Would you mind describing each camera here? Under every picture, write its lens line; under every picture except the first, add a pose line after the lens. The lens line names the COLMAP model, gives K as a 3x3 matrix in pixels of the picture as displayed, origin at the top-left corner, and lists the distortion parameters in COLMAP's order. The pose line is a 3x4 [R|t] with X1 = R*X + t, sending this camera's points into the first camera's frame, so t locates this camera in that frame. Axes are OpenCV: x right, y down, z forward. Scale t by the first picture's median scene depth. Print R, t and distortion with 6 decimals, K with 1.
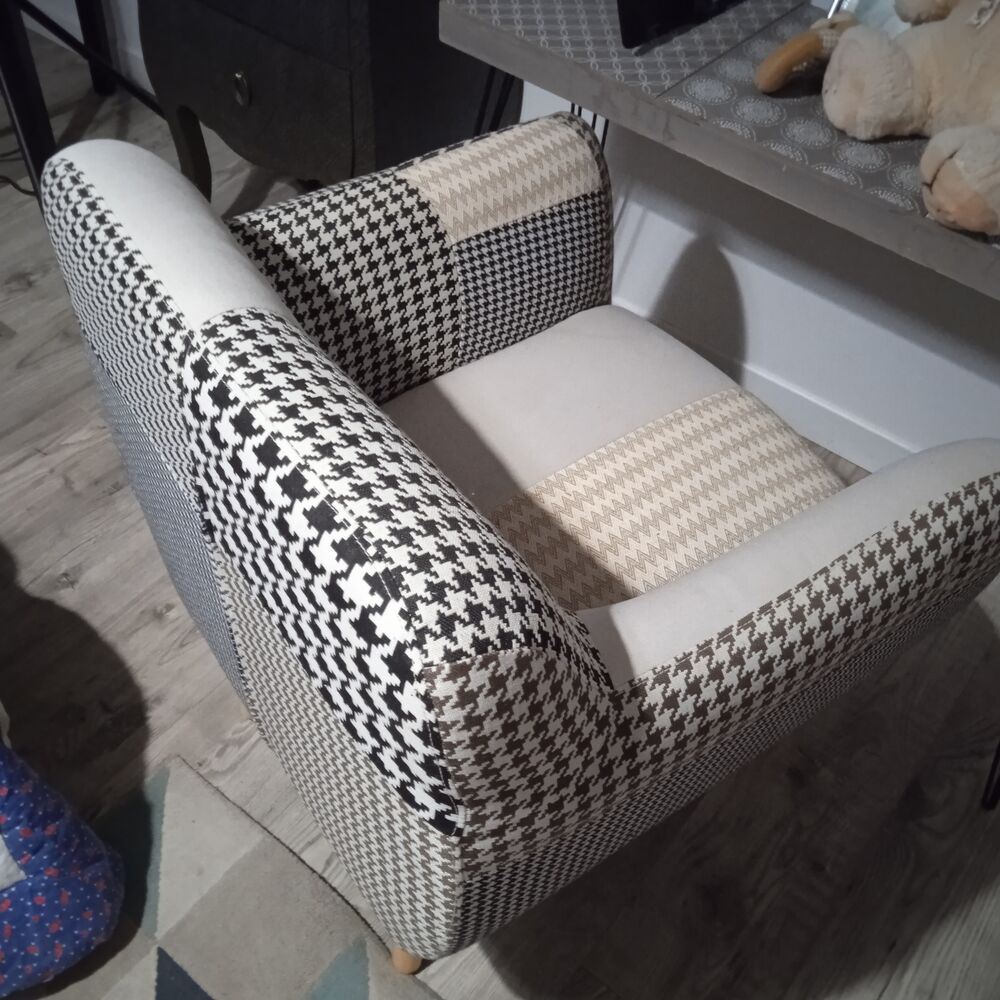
lens RADIAL K [[1116.8, 0, 502.1], [0, 1116.8, 488.0], [0, 0, 1]] dist [0.072522, -0.131044]
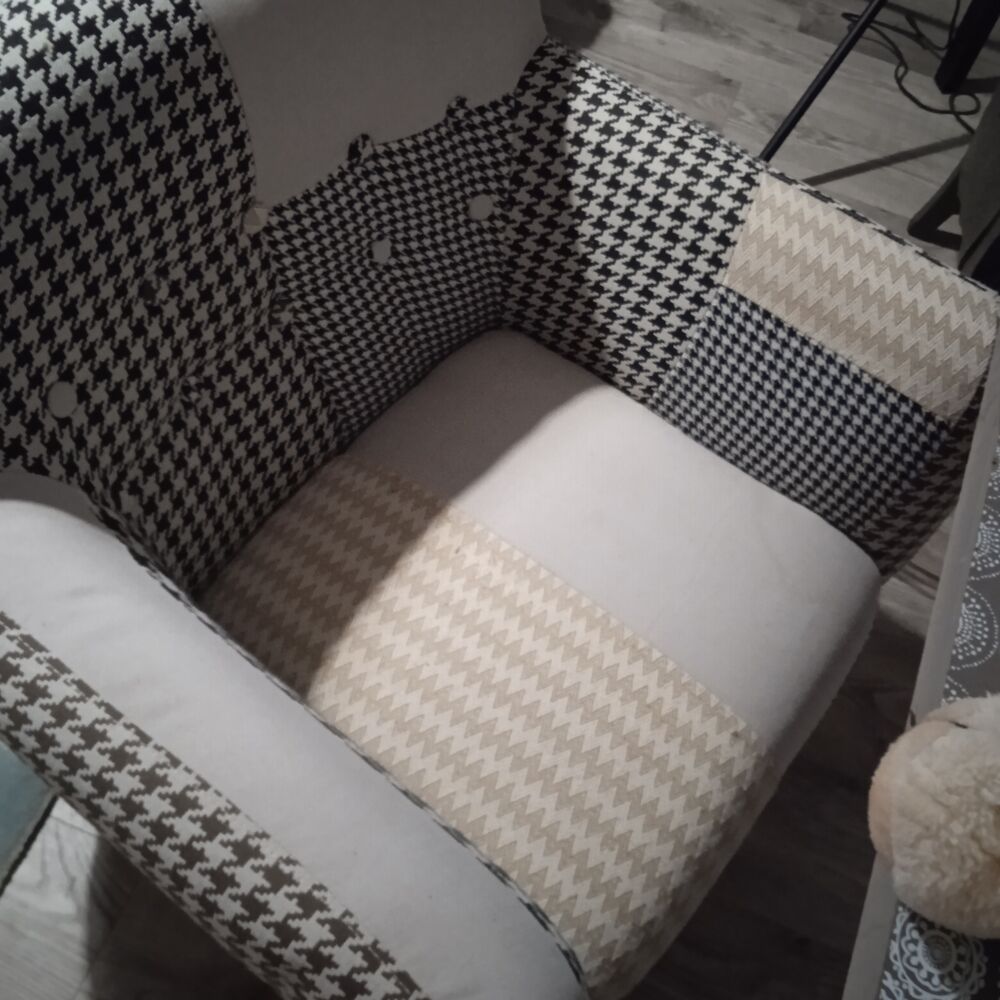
lens RADIAL K [[1119.9, 0, 514.3], [0, 1119.9, 488.8], [0, 0, 1]] dist [0.054189, -0.143988]
pose [[0.300382, 0.792445, -0.530850, 0.565421], [-0.771743, 0.528985, 0.352970, -0.404452], [0.560521, 0.303654, 0.770461, 0.508005]]
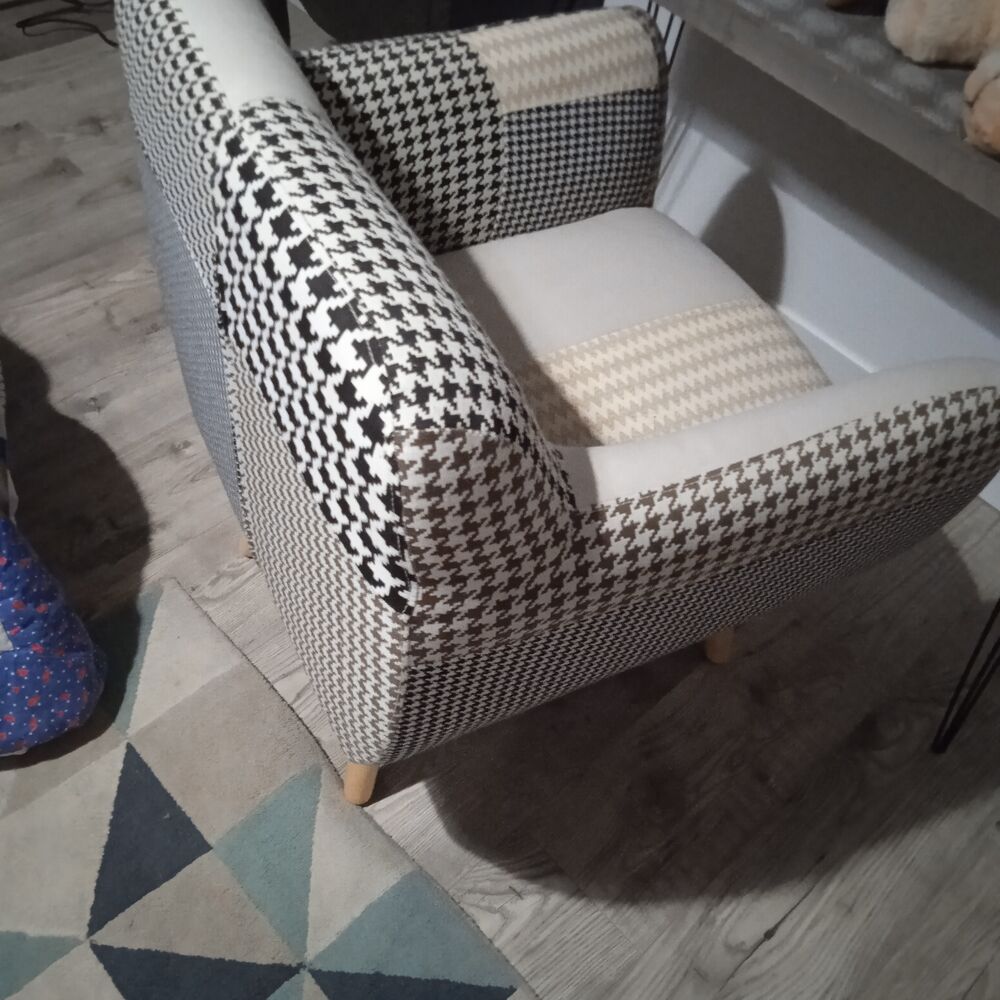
lens RADIAL K [[1104.5, 0, 503.1], [0, 1104.5, 487.7], [0, 0, 1]] dist [0.070240, -0.111951]
pose [[0.987732, 0.153622, -0.028027, 0.048385], [-0.152611, 0.987658, 0.035237, 0.111708], [0.033094, -0.030528, 0.998986, -0.032601]]
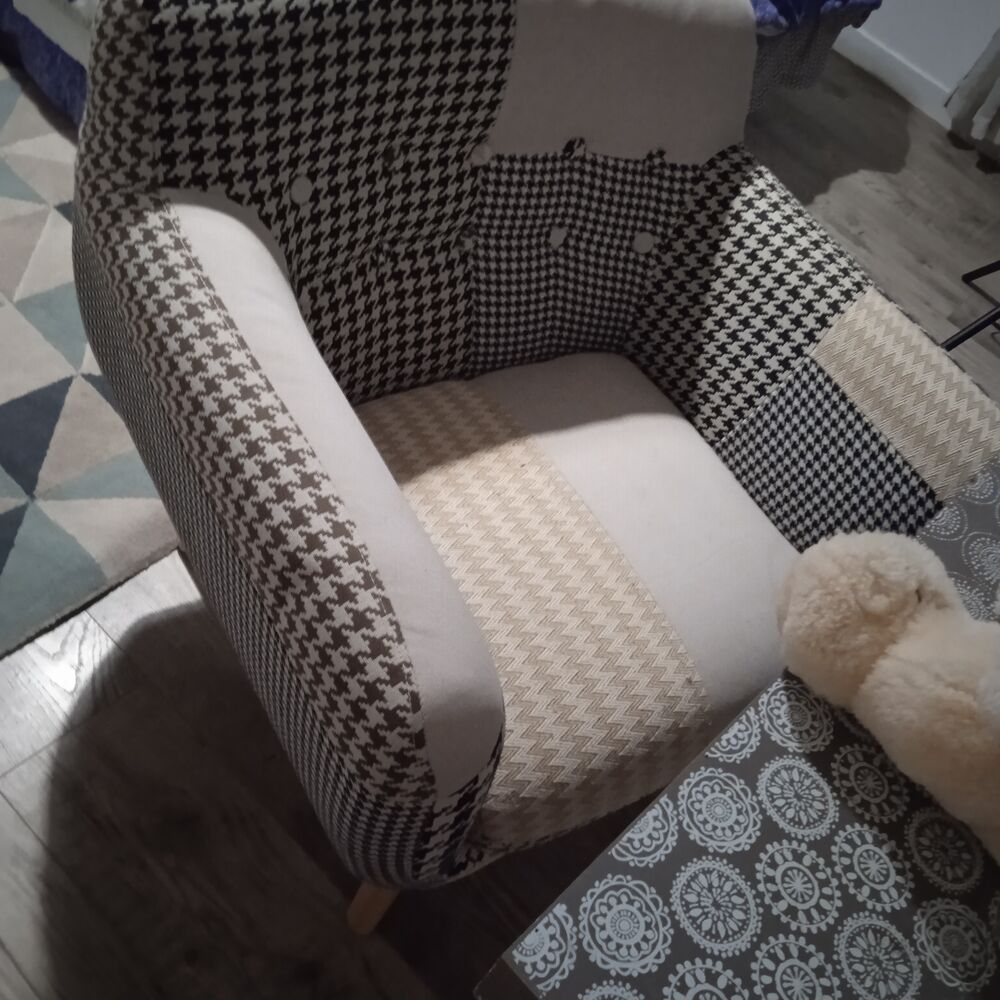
lens RADIAL K [[1119.9, 0, 514.3], [0, 1119.9, 488.8], [0, 0, 1]] dist [0.054189, -0.143988]
pose [[-0.037086, 0.707903, -0.705335, 0.912006], [-0.909476, 0.268571, 0.317368, -0.346533], [0.414098, 0.653256, 0.633861, 0.525127]]
